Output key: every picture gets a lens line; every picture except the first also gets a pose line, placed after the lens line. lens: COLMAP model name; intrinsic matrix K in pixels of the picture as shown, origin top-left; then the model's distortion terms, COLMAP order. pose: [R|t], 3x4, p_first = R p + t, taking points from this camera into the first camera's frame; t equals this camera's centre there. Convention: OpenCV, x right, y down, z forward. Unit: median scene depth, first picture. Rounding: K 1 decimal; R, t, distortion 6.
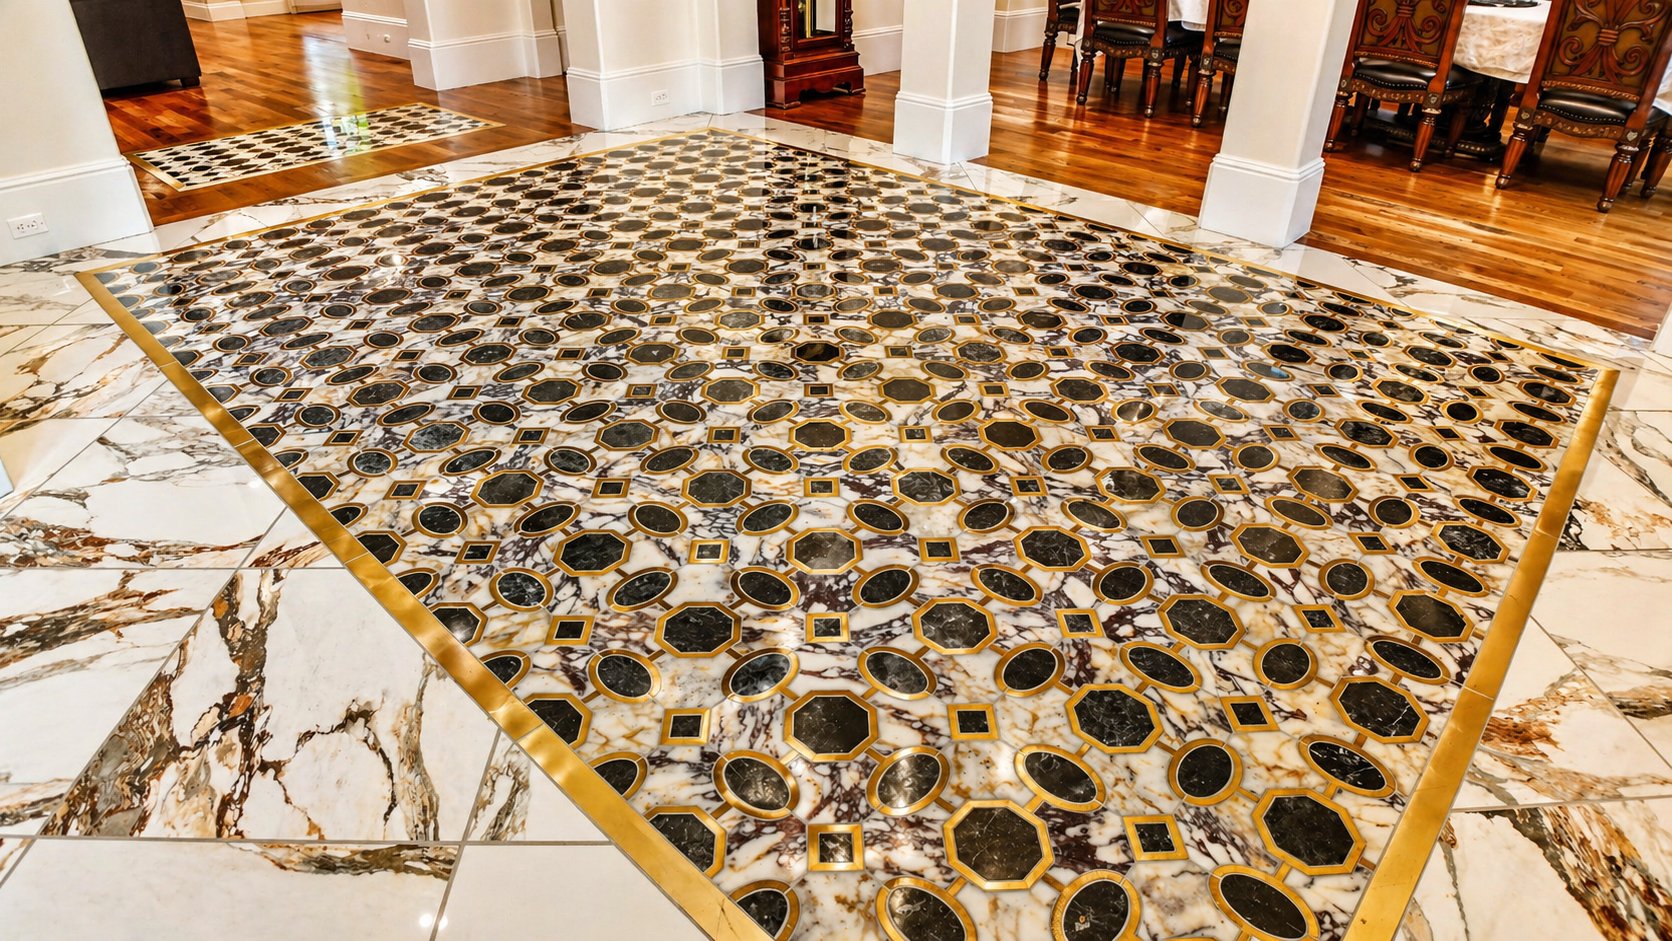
lens RADIAL K [[943.2, 0, 836.0], [0, 943.2, 470.5], [0, 0, 1]] dist [-0.100804, 0.000264]
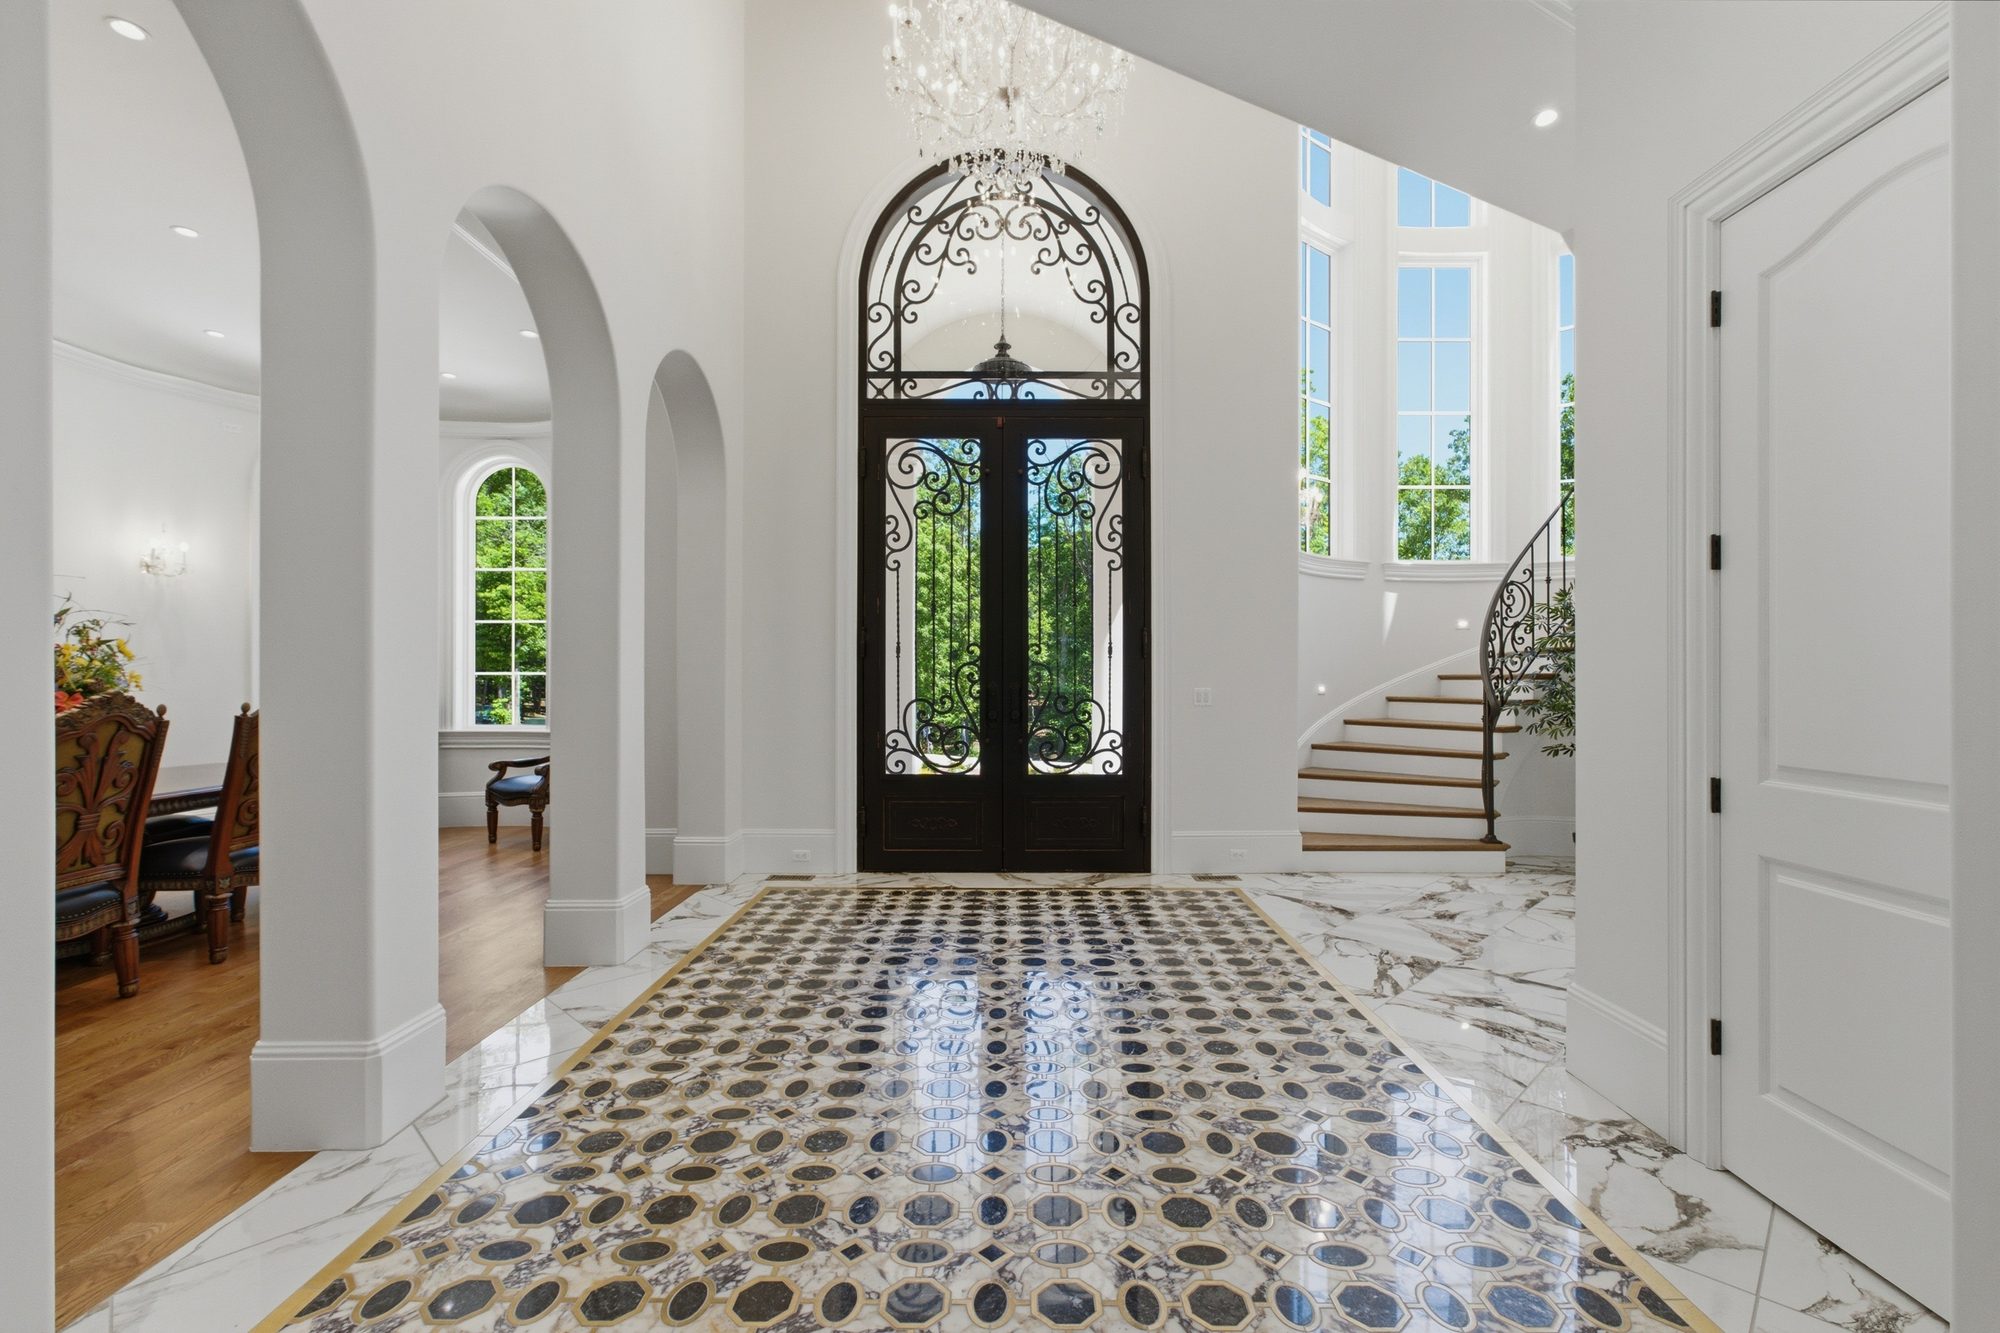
lens RADIAL K [[886.1, 0, 1000.0], [0, 886.1, 666.5], [0, 0, 1]] dist [-0.000115, -0.000012]
pose [[-0.673796, -0.008138, 0.738873, -1.163538], [0.385922, 0.848847, 0.361280, -1.237395], [-0.630130, 0.528576, -0.568808, 1.747870]]
